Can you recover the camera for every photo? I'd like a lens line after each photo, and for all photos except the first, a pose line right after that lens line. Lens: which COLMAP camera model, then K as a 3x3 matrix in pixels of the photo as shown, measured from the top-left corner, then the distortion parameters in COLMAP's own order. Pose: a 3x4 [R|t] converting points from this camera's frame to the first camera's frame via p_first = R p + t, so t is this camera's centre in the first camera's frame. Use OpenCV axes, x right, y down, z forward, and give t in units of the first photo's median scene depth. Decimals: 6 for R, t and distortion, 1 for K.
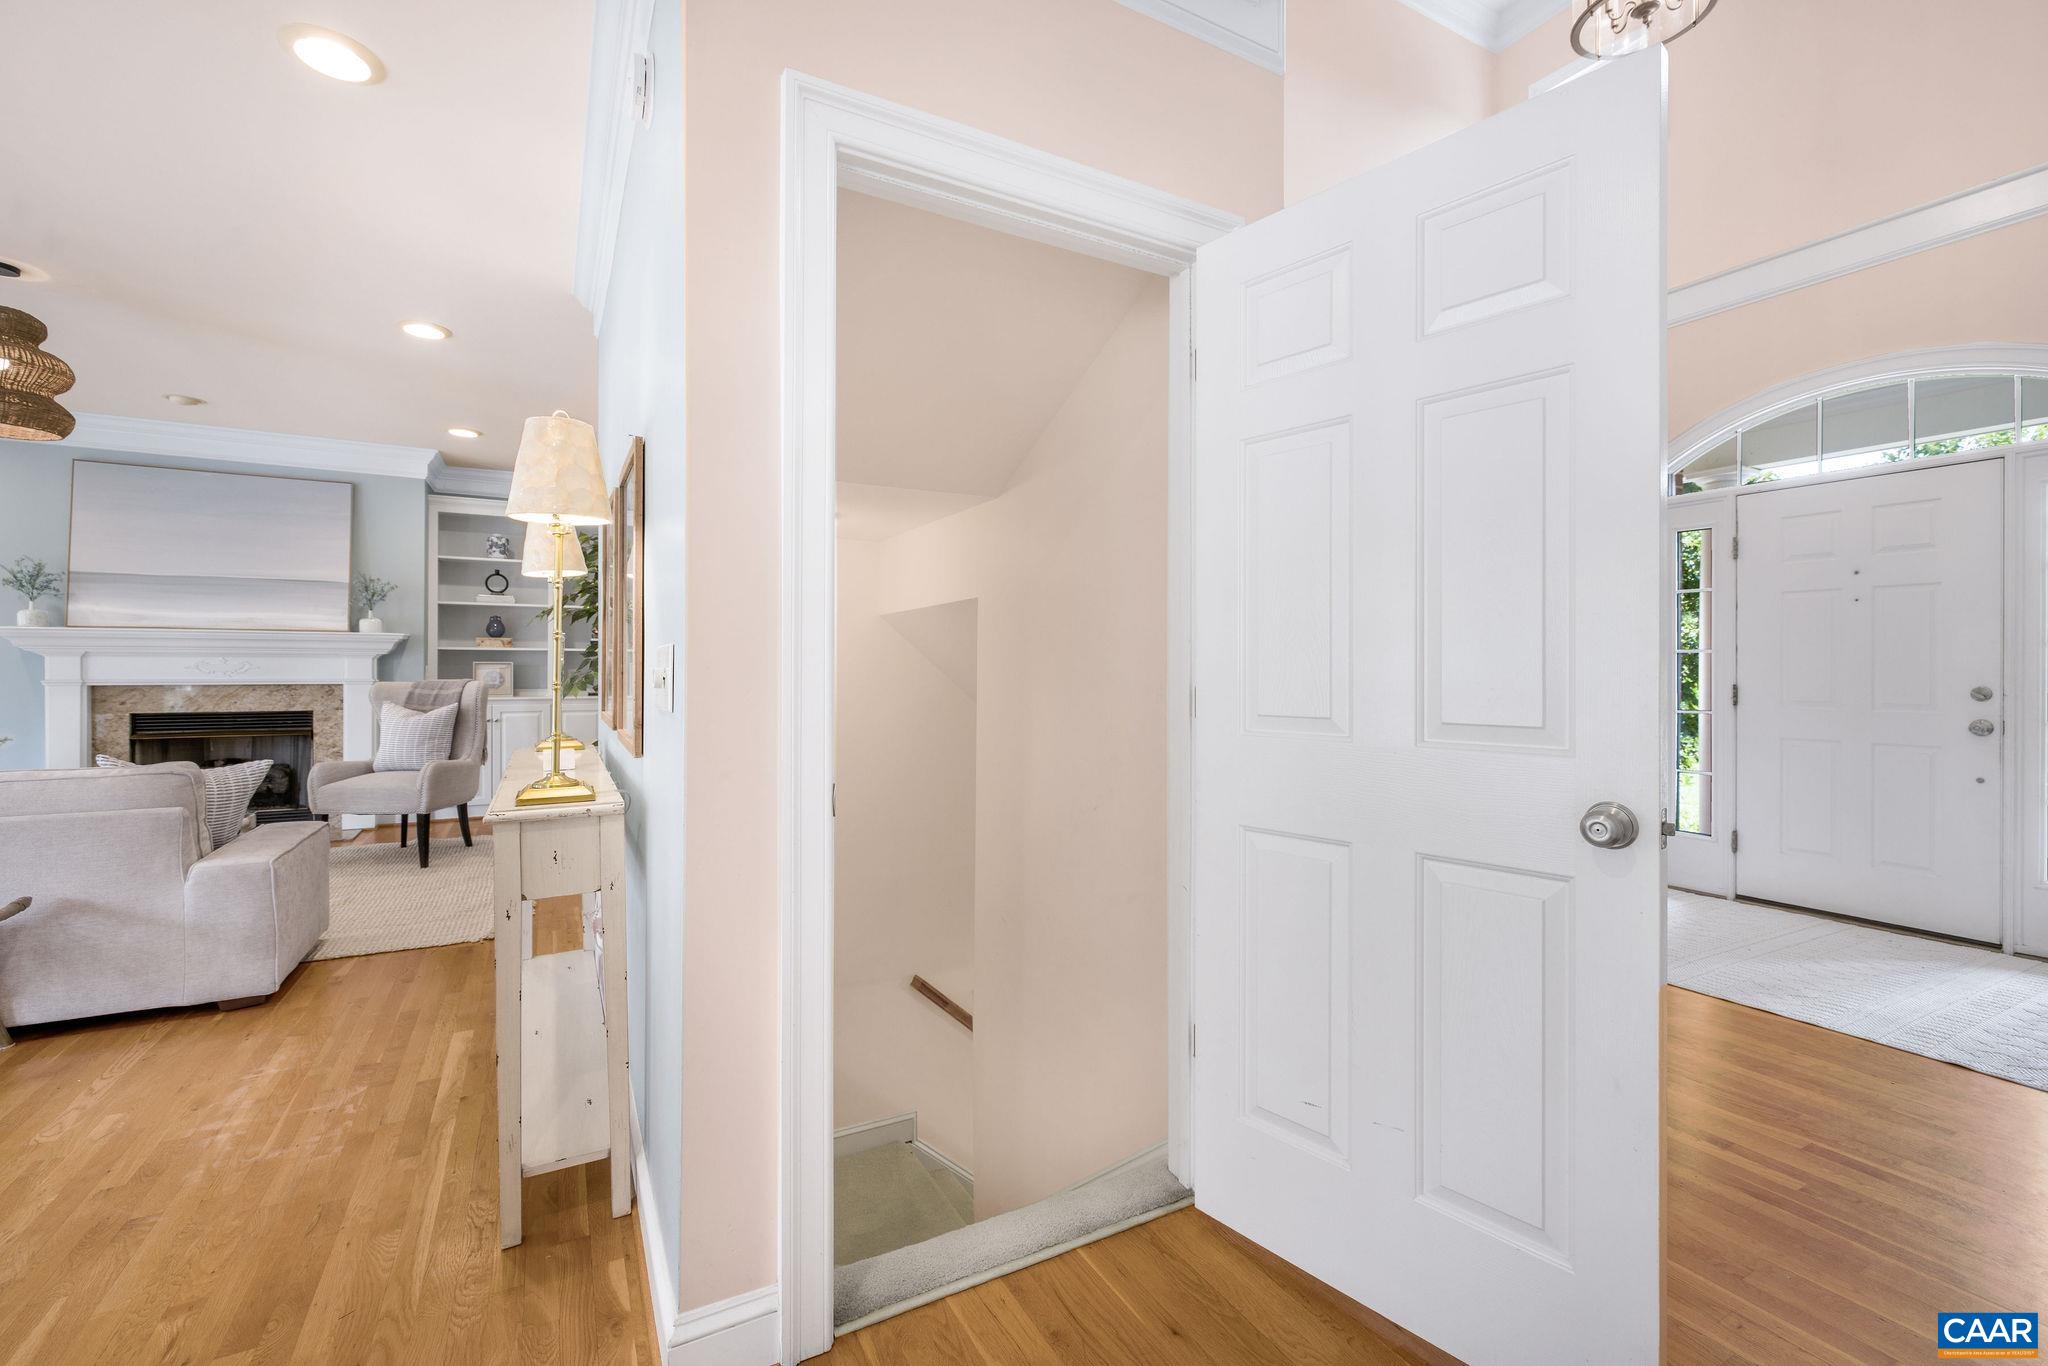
lens RADIAL K [[871.2, 0, 1018.9], [0, 871.2, 670.1], [0, 0, 1]] dist [0.001100, 0.000305]
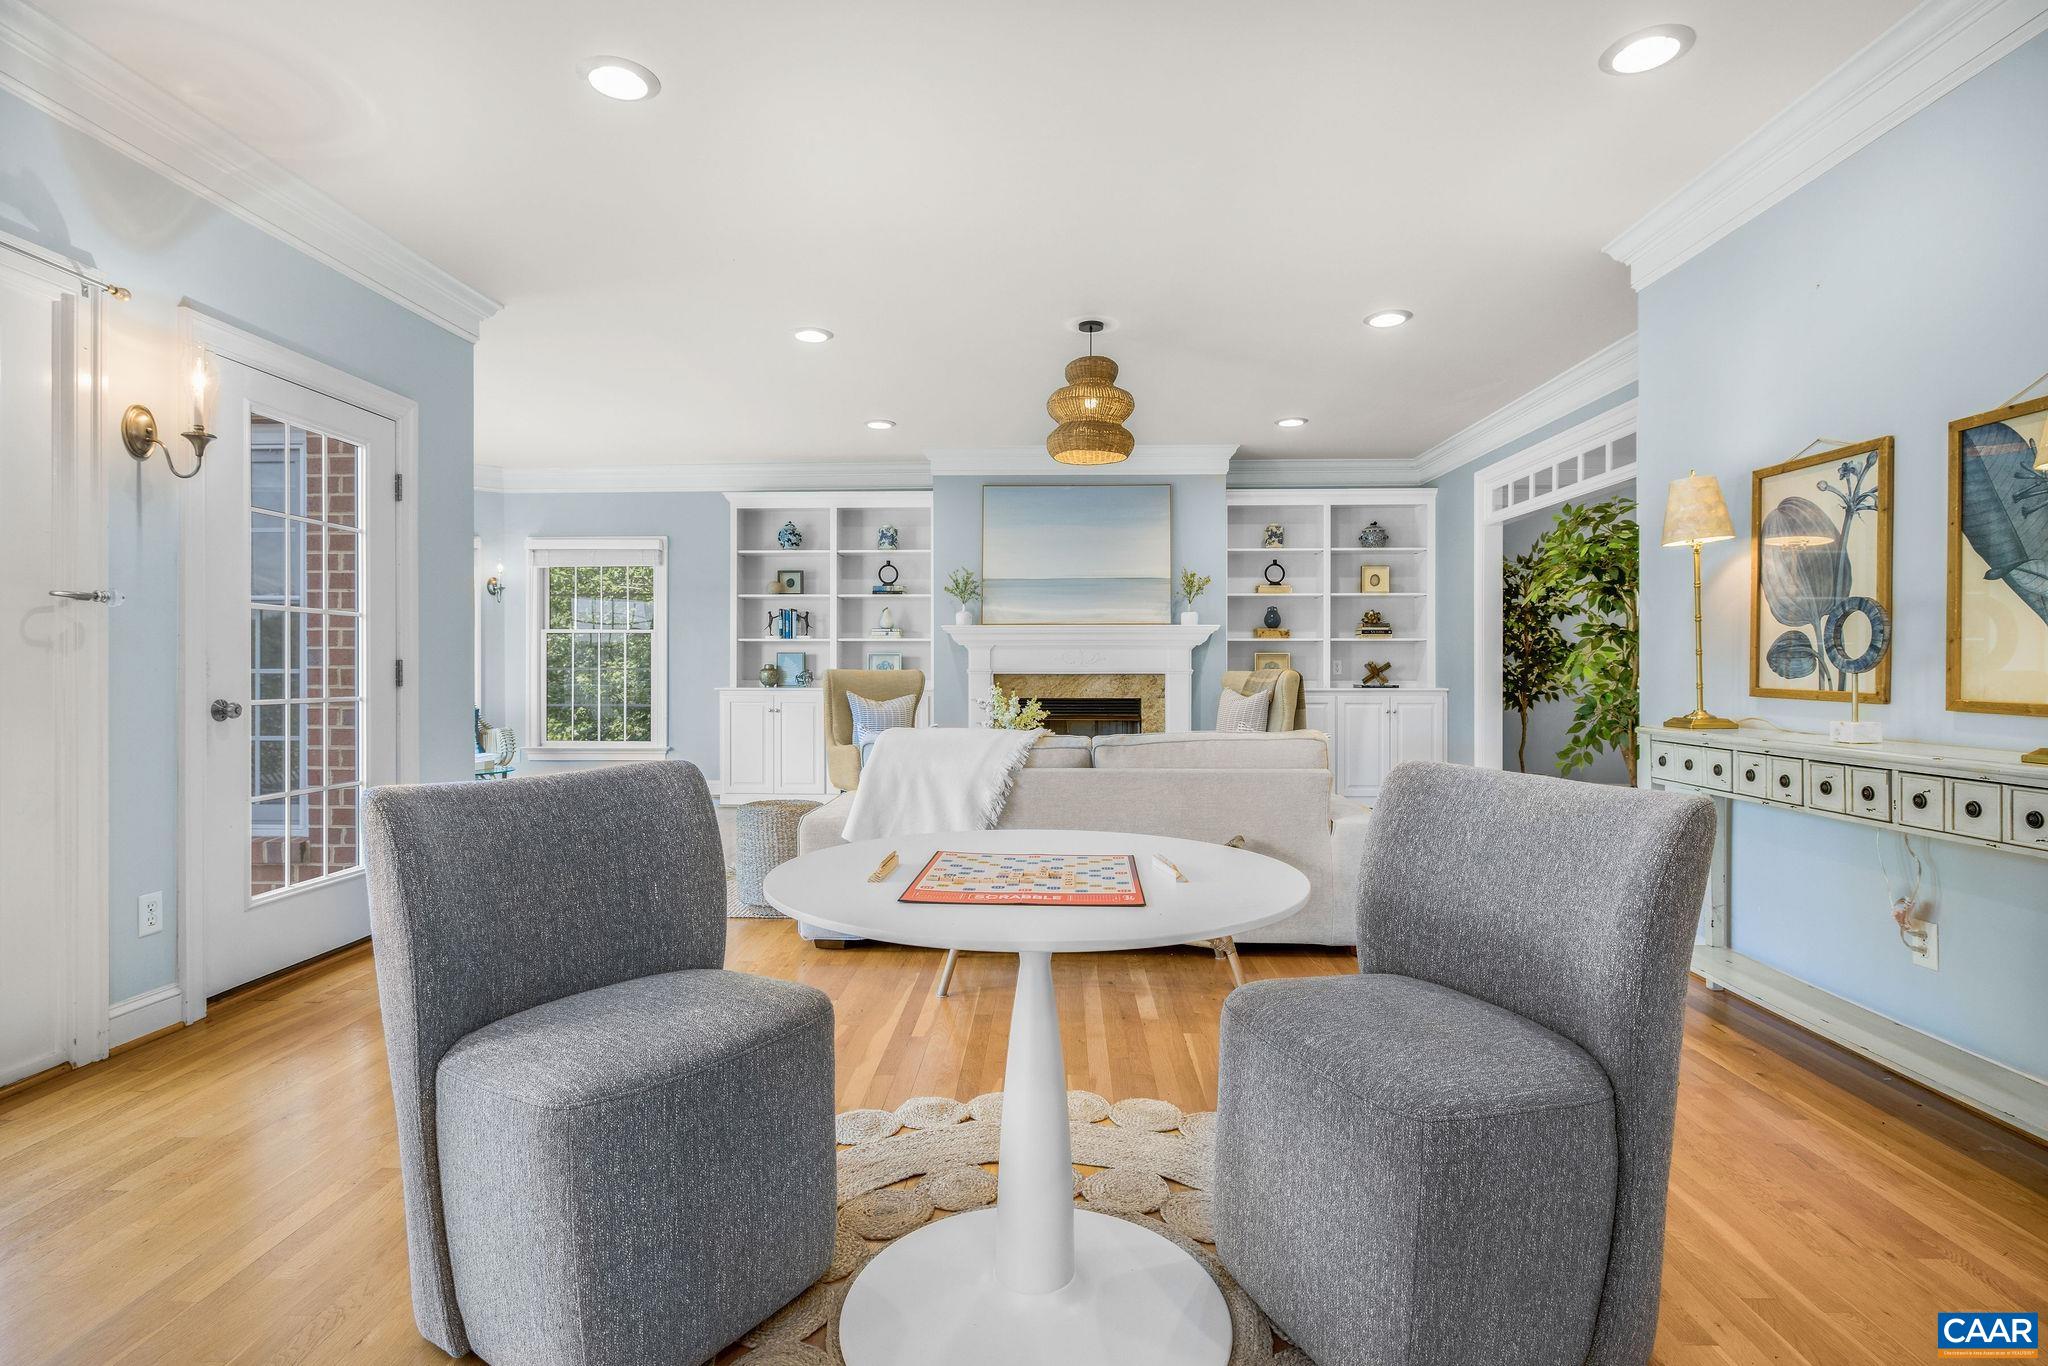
lens RADIAL K [[1008.2, 0, 1024.0], [0, 1008.2, 683.0], [0, 0, 1]] dist [-0.000981, -0.000220]
pose [[0.857506, 0.003437, -0.514463, -0.292505], [0.001250, 0.999961, 0.008765, 0.016491], [0.514473, -0.008159, 0.857468, -0.147453]]
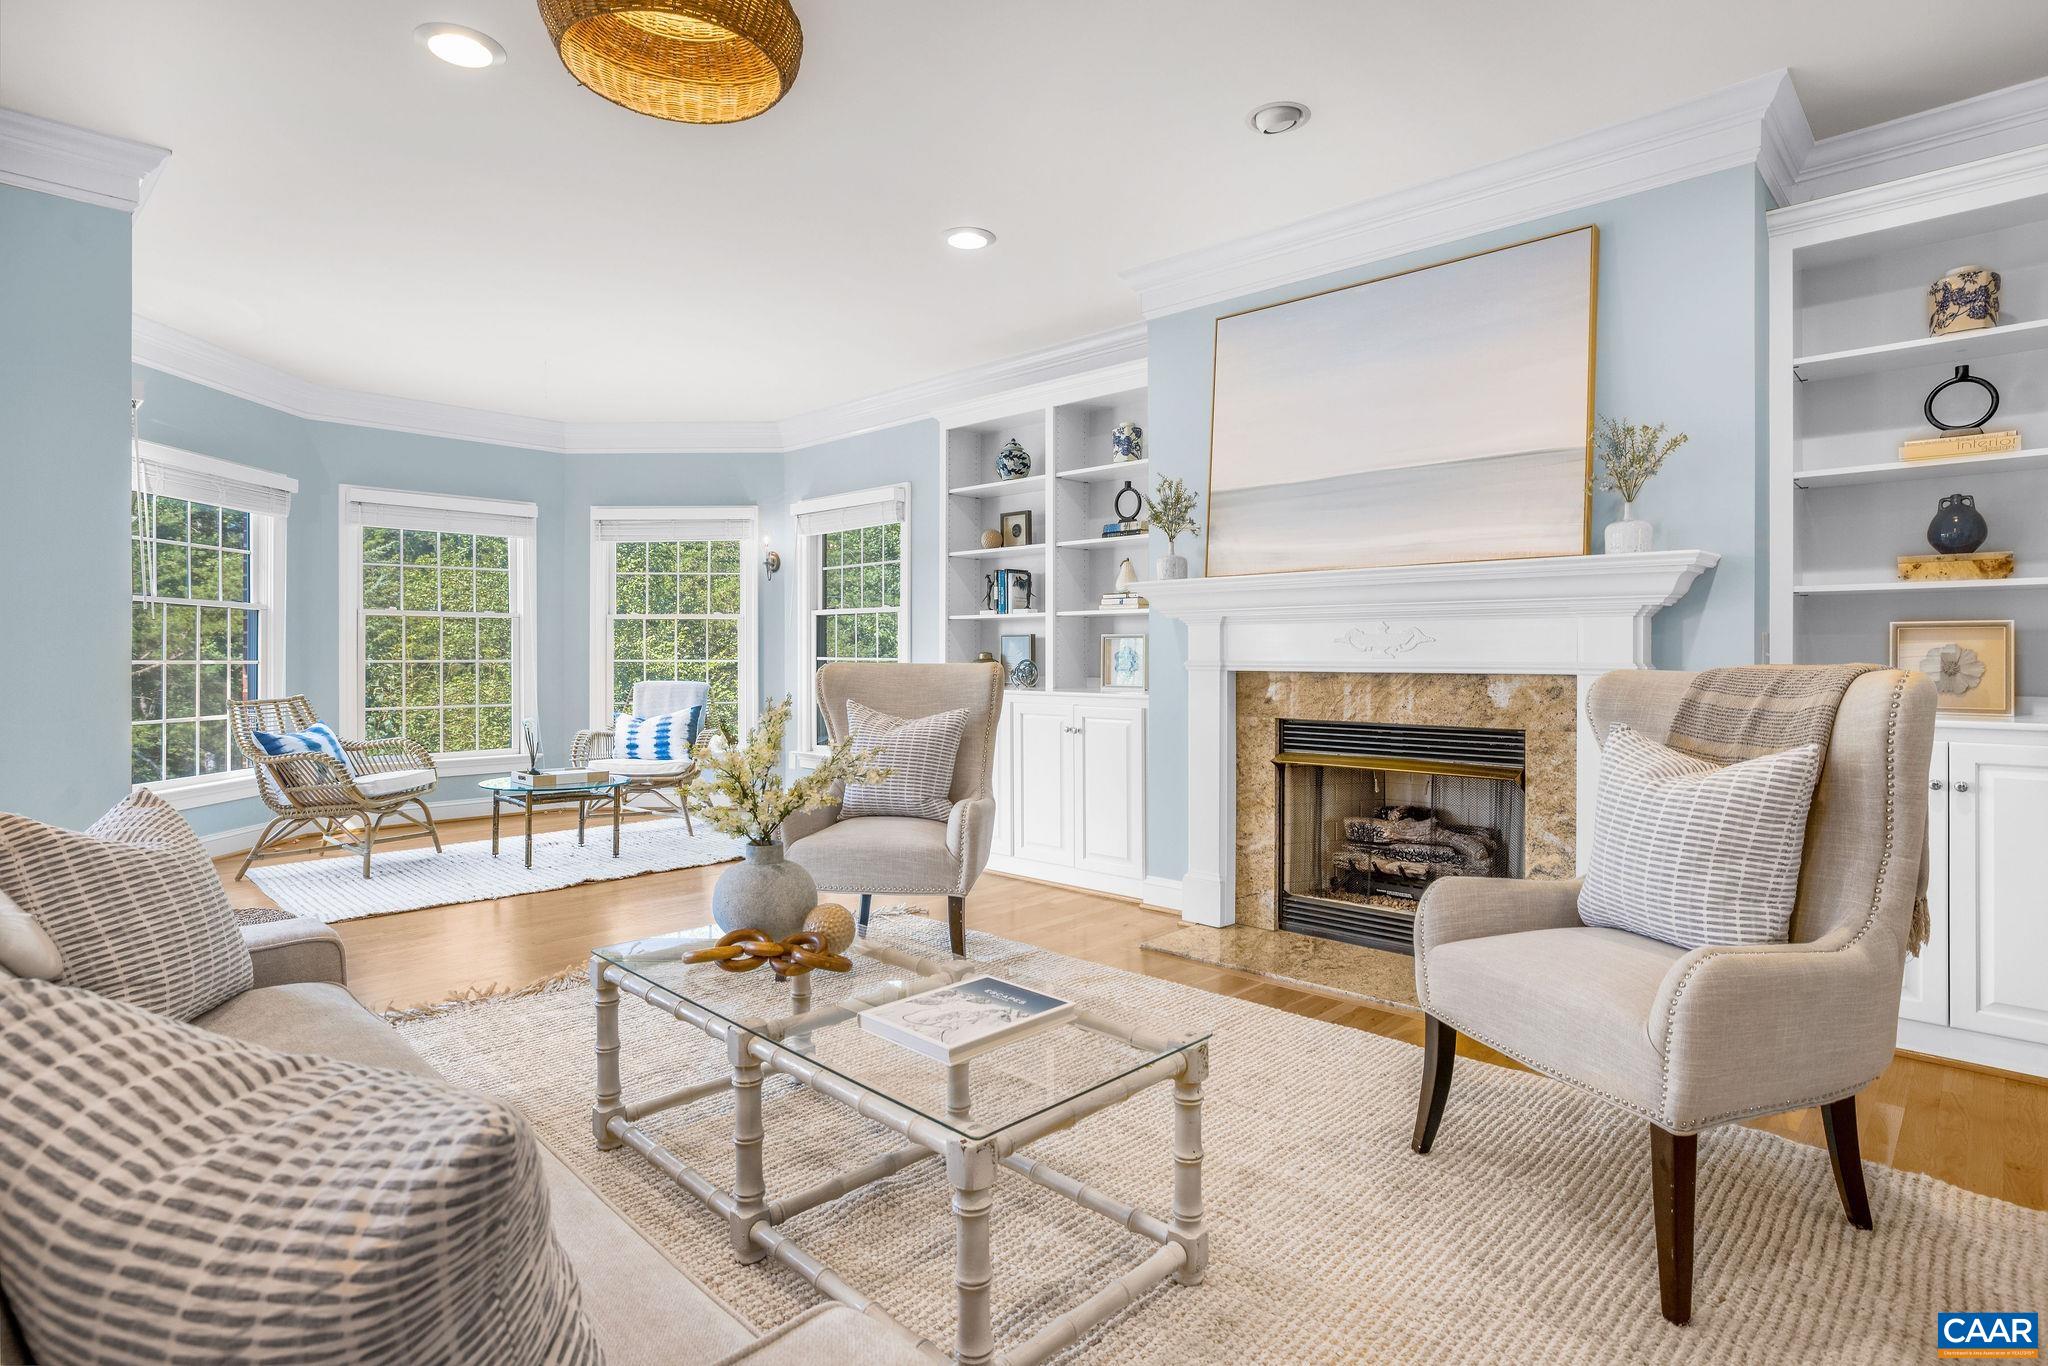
lens RADIAL K [[1050.5, 0, 1049.0], [0, 1050.5, 657.0], [0, 0, 1]] dist [-0.072721, 0.055588]
pose [[0.308307, -0.000386, -0.951287, -0.355583], [-0.000170, 1.000000, -0.000461, 0.007321], [0.951287, 0.000303, 0.308307, 0.582966]]
